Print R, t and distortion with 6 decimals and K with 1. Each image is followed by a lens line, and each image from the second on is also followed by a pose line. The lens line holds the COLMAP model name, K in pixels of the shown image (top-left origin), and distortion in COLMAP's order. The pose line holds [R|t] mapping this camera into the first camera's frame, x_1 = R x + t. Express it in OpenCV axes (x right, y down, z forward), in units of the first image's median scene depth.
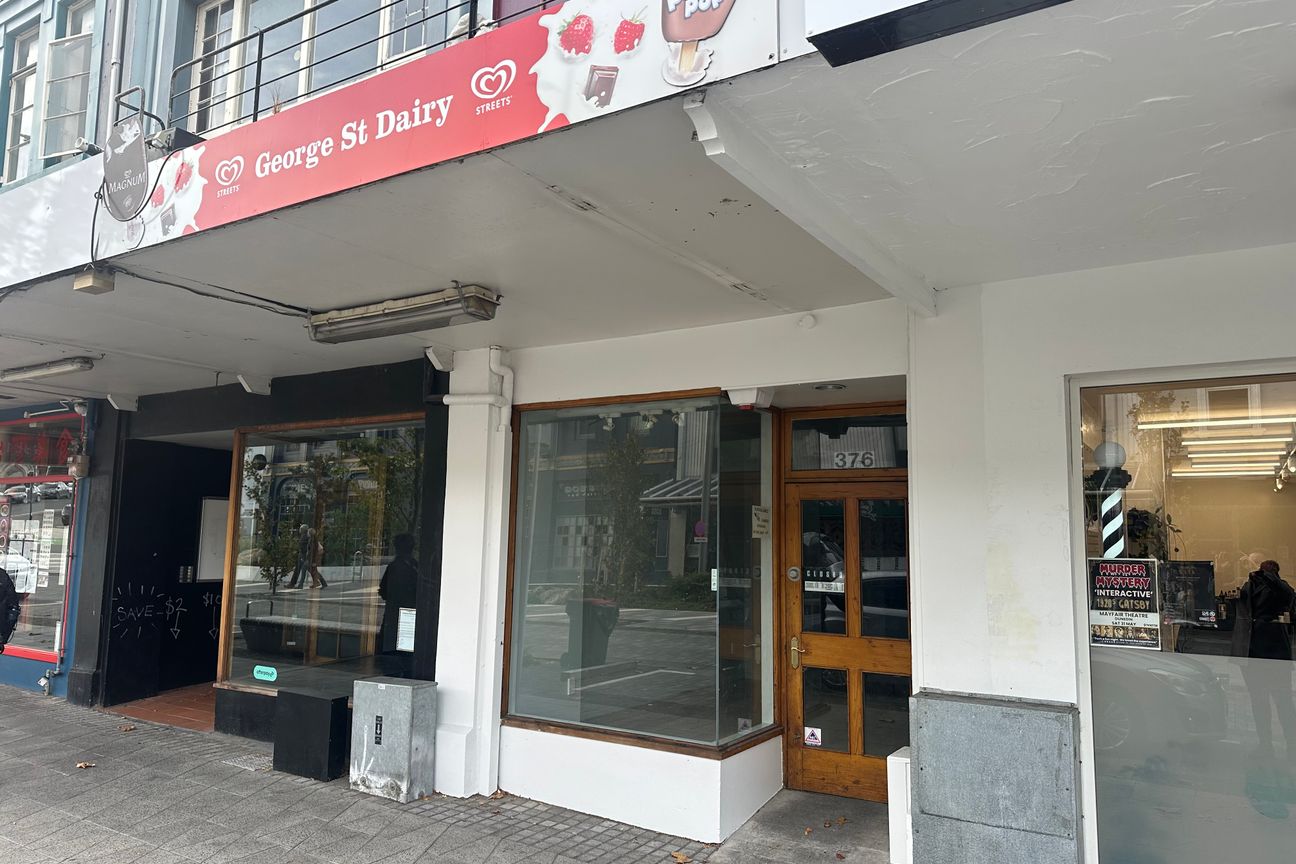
lens RADIAL K [[898.6, 0, 651.5], [0, 898.6, 437.7], [0, 0, 1]] dist [-0.002294, -0.007664]
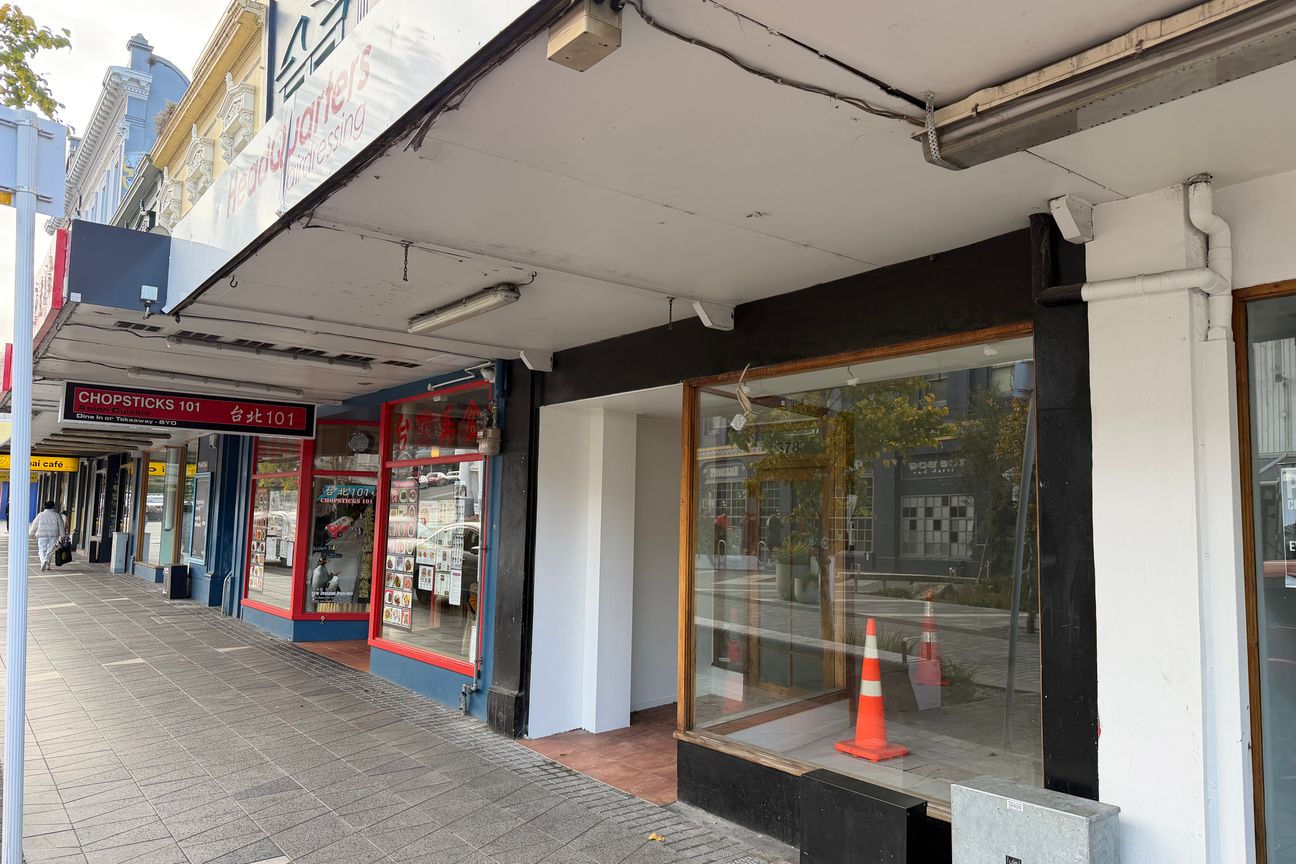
lens RADIAL K [[900.7, 0, 648.0], [0, 900.7, 432.0], [0, 0, 1]] dist [0.170717, -0.293342]
pose [[0.936469, -0.033294, -0.349167, -0.241521], [0.038552, 0.999224, 0.008118, 0.025056], [0.348626, -0.021063, 0.937025, 0.306439]]
